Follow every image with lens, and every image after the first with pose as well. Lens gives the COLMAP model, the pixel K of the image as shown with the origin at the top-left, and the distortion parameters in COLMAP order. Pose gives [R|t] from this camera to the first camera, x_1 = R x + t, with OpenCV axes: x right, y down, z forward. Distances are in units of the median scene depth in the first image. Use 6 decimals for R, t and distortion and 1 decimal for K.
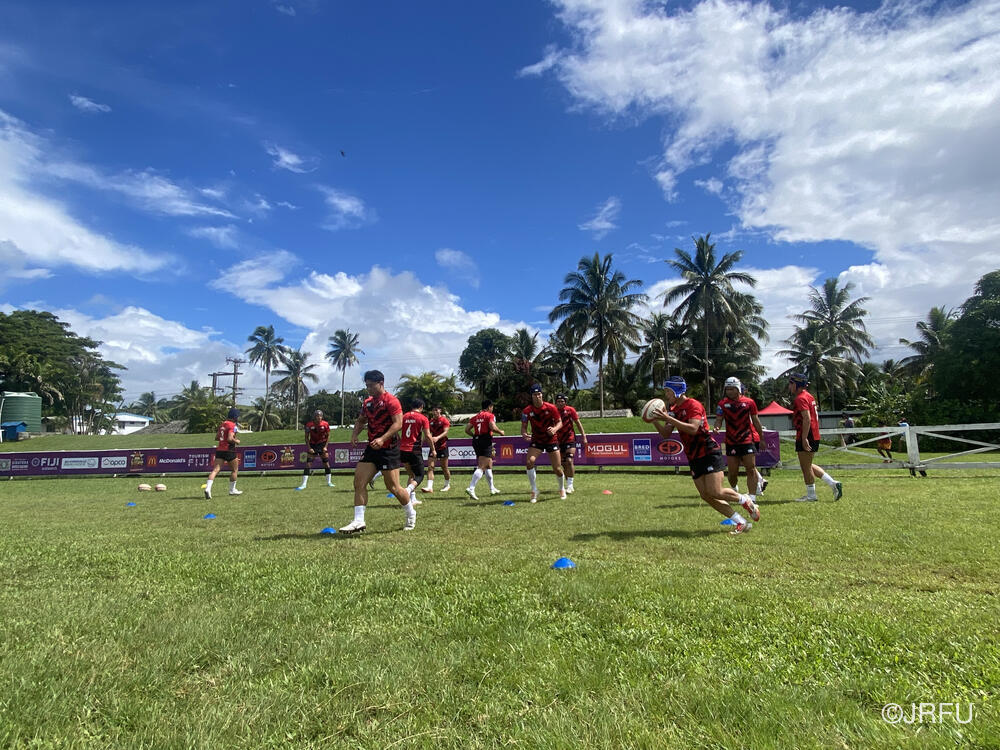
lens RADIAL K [[554.5, 0, 498.0], [0, 554.5, 374.5], [0, 0, 1]] dist [-0.008016, -0.002119]
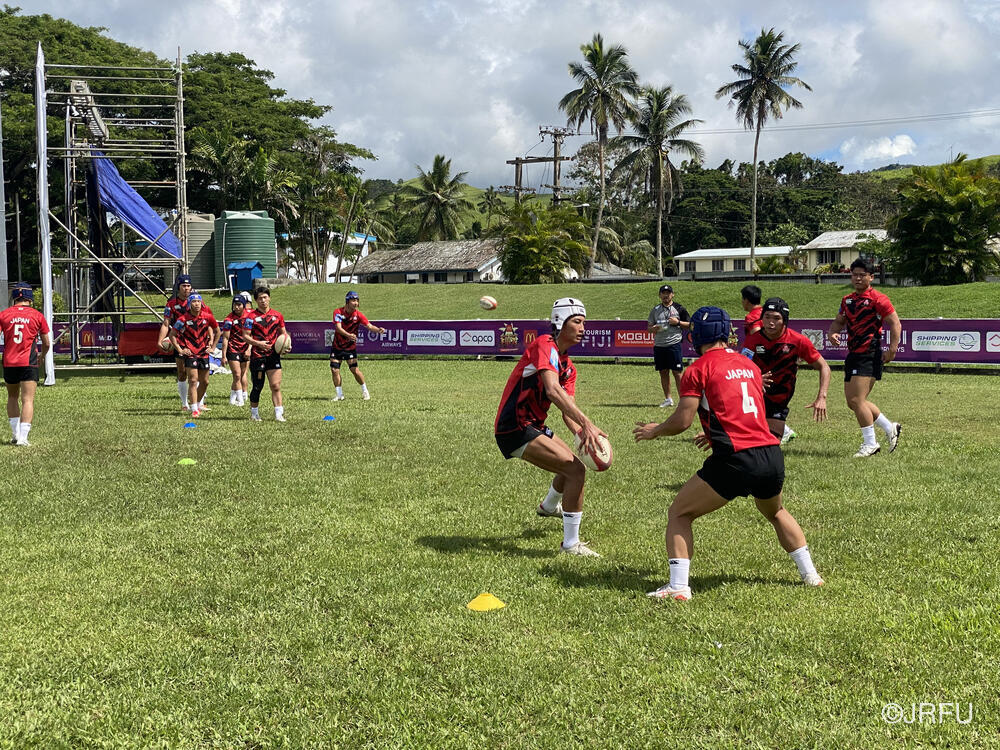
lens RADIAL K [[1507.6, 0, 498.9], [0, 1507.6, 375.5], [0, 0, 1]] dist [0.190279, 0.000000]
pose [[0.915457, 0.037217, -0.400692, 0.042034], [0.037292, 0.983584, 0.176557, -0.068780], [0.400685, -0.176573, 0.899040, -0.375041]]
